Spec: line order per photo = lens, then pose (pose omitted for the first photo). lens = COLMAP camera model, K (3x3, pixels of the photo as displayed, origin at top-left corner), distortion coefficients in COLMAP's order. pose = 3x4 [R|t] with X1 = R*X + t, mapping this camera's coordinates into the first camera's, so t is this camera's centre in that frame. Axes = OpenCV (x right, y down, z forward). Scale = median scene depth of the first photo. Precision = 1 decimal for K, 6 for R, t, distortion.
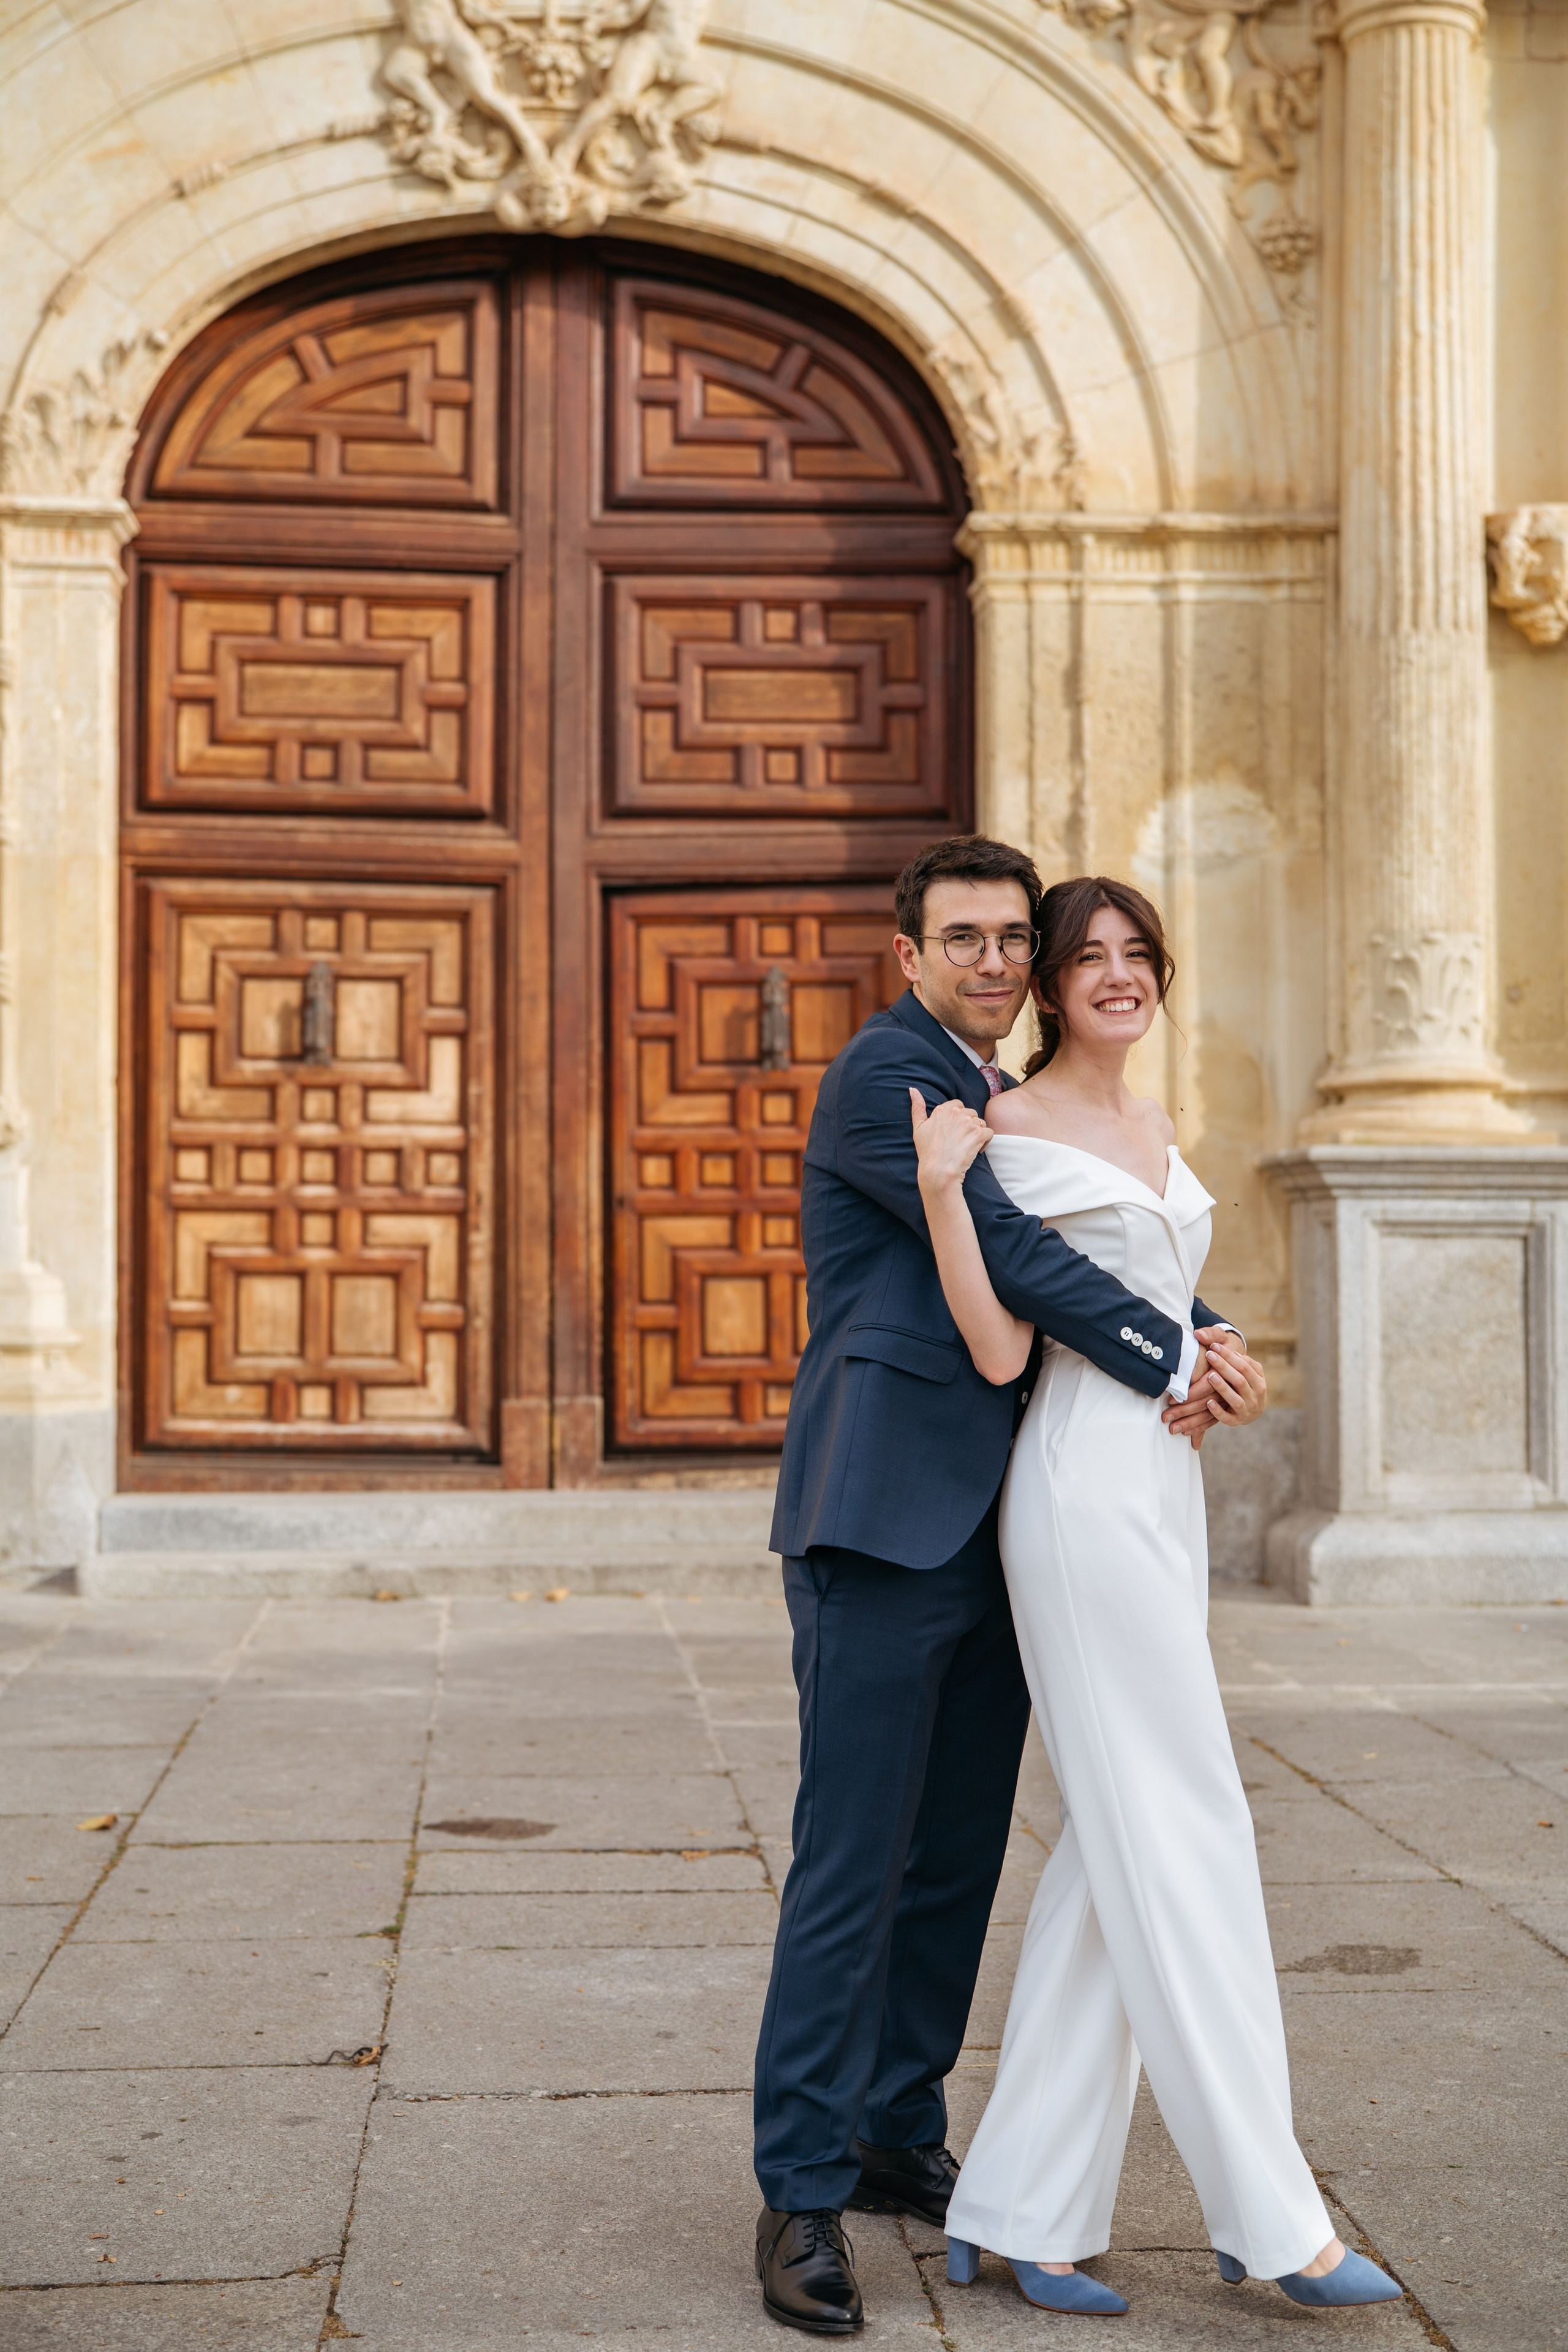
lens RADIAL K [[3026.9, 0, 785.6], [0, 3026.9, 1173.1], [0, 0, 1]] dist [0.025908, 0.000000]
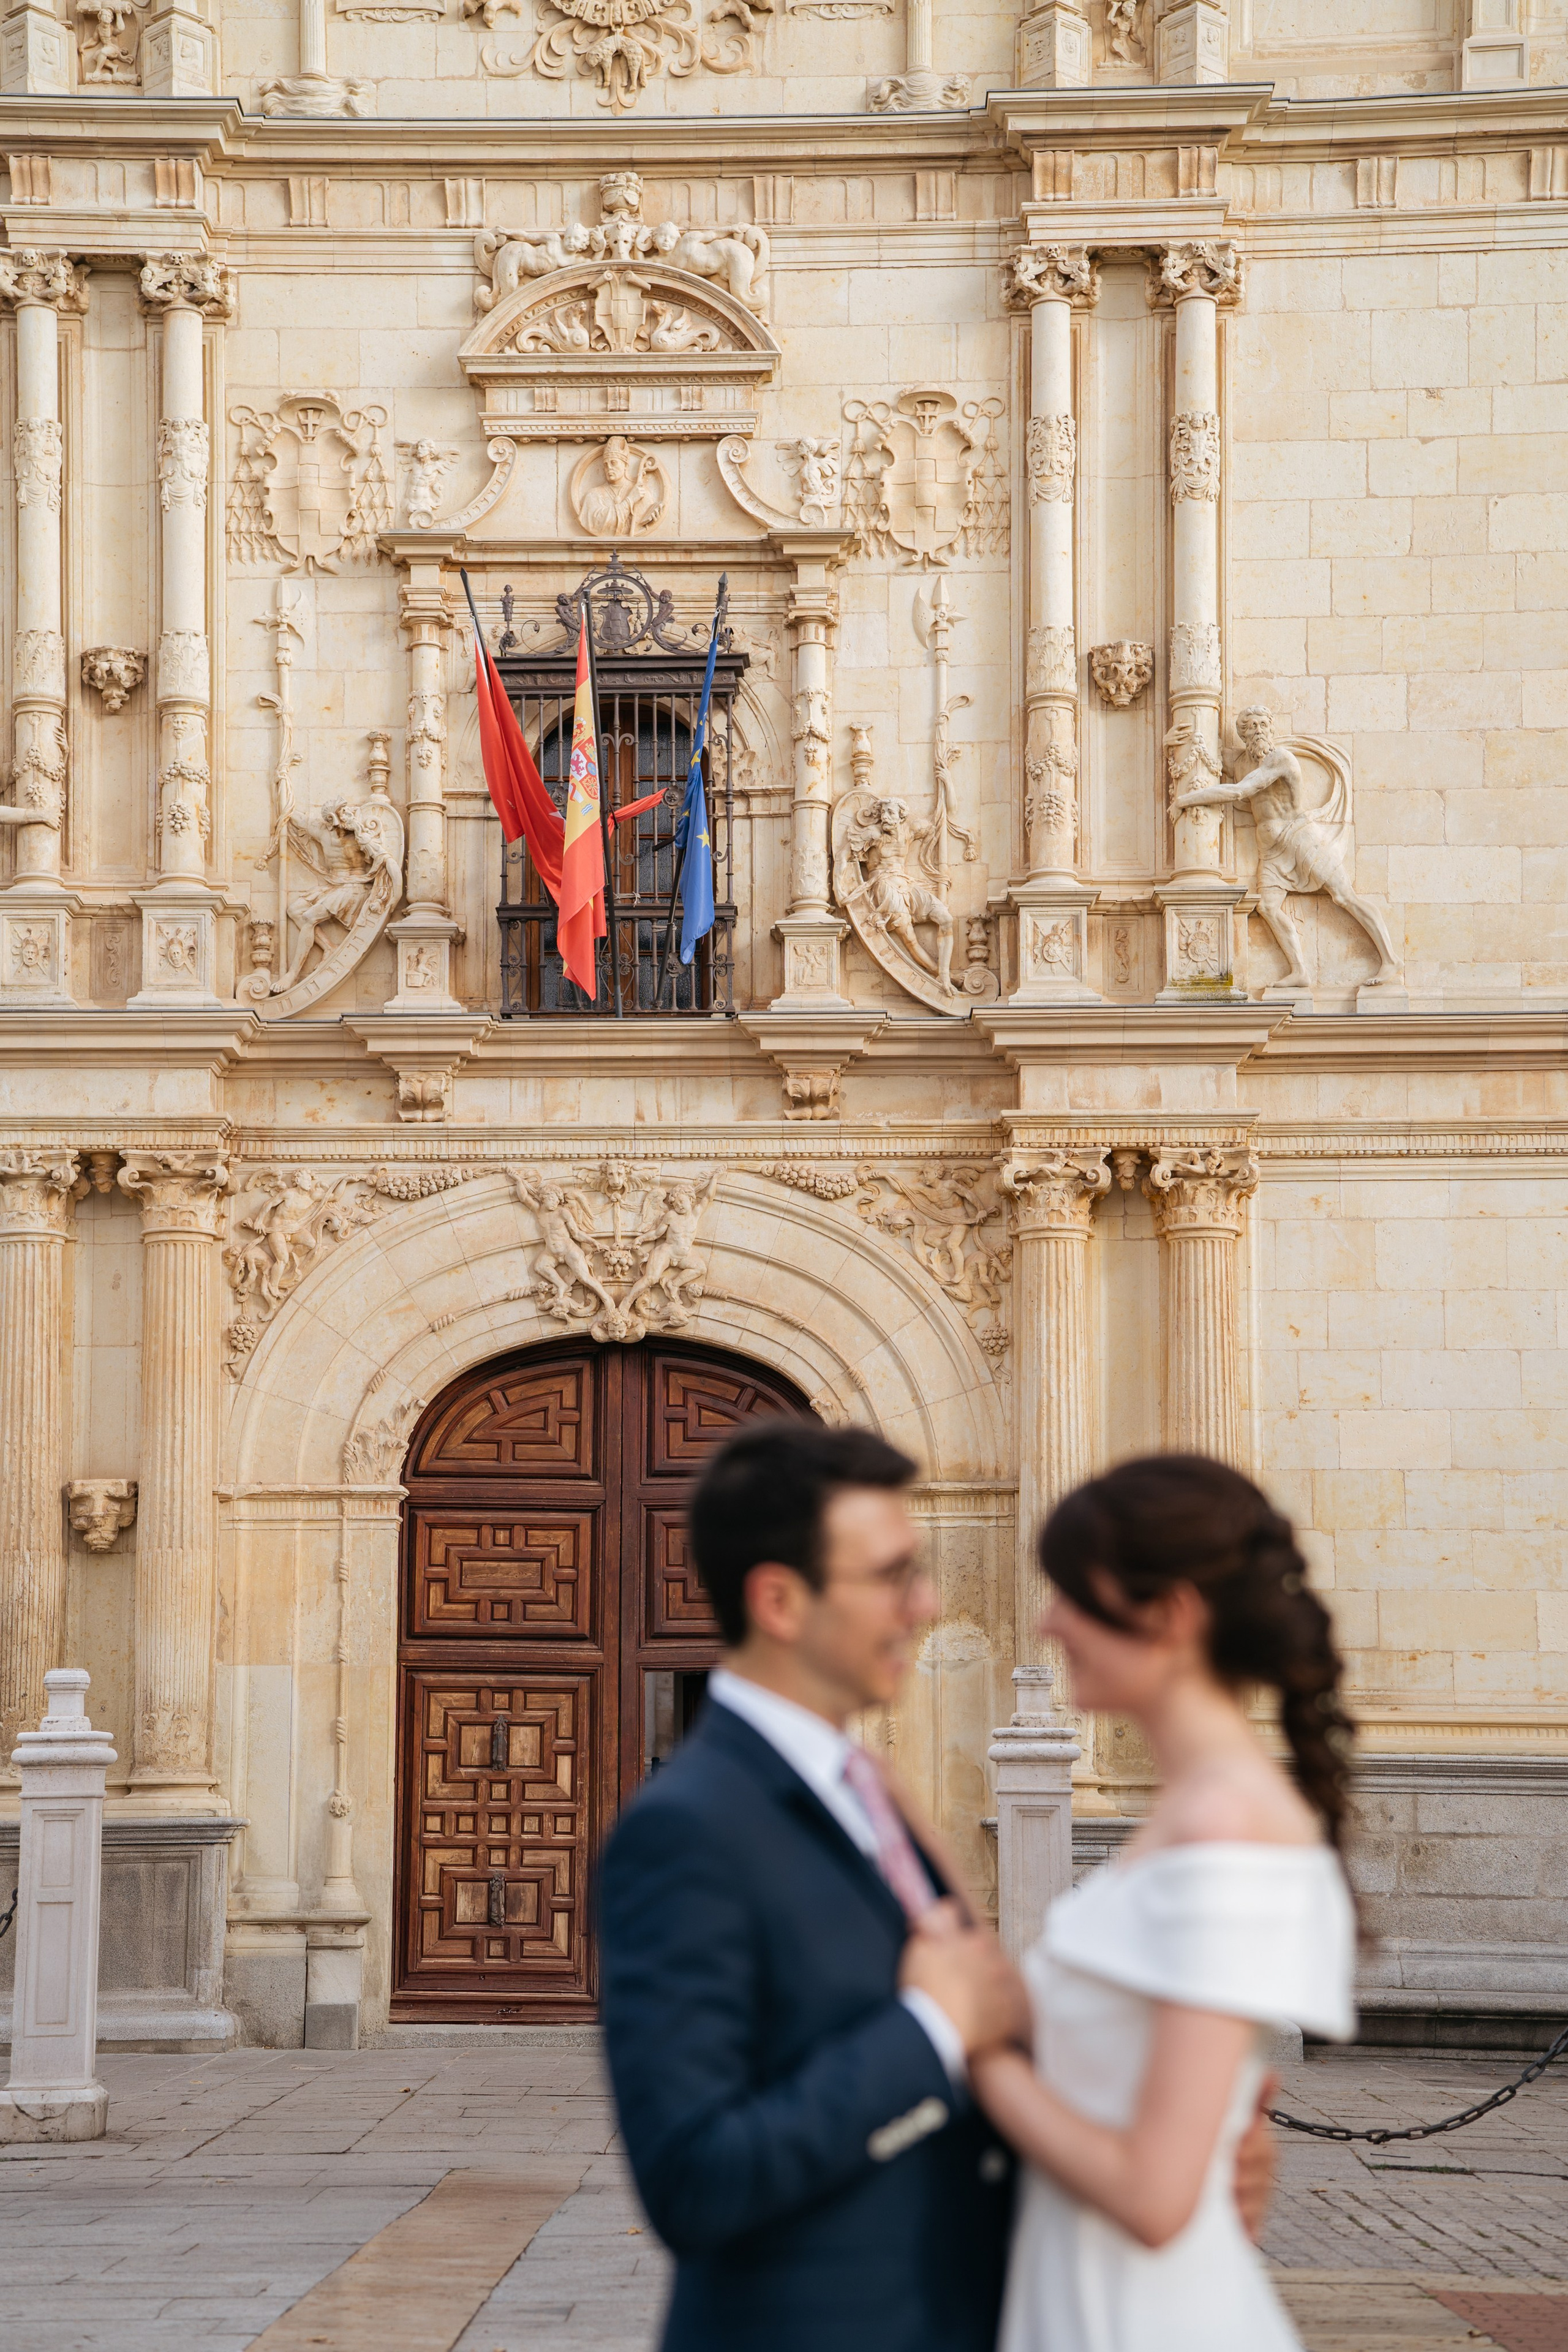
lens RADIAL K [[3992.2, 0, 764.1], [0, 3992.2, 1176.6], [0, 0, 1]] dist [0.050287, 0.000000]
pose [[0.992913, -0.018256, -0.117433, 0.318635], [0.002830, 0.991483, -0.130204, -0.078678], [0.118810, 0.128949, 0.984508, -1.530652]]
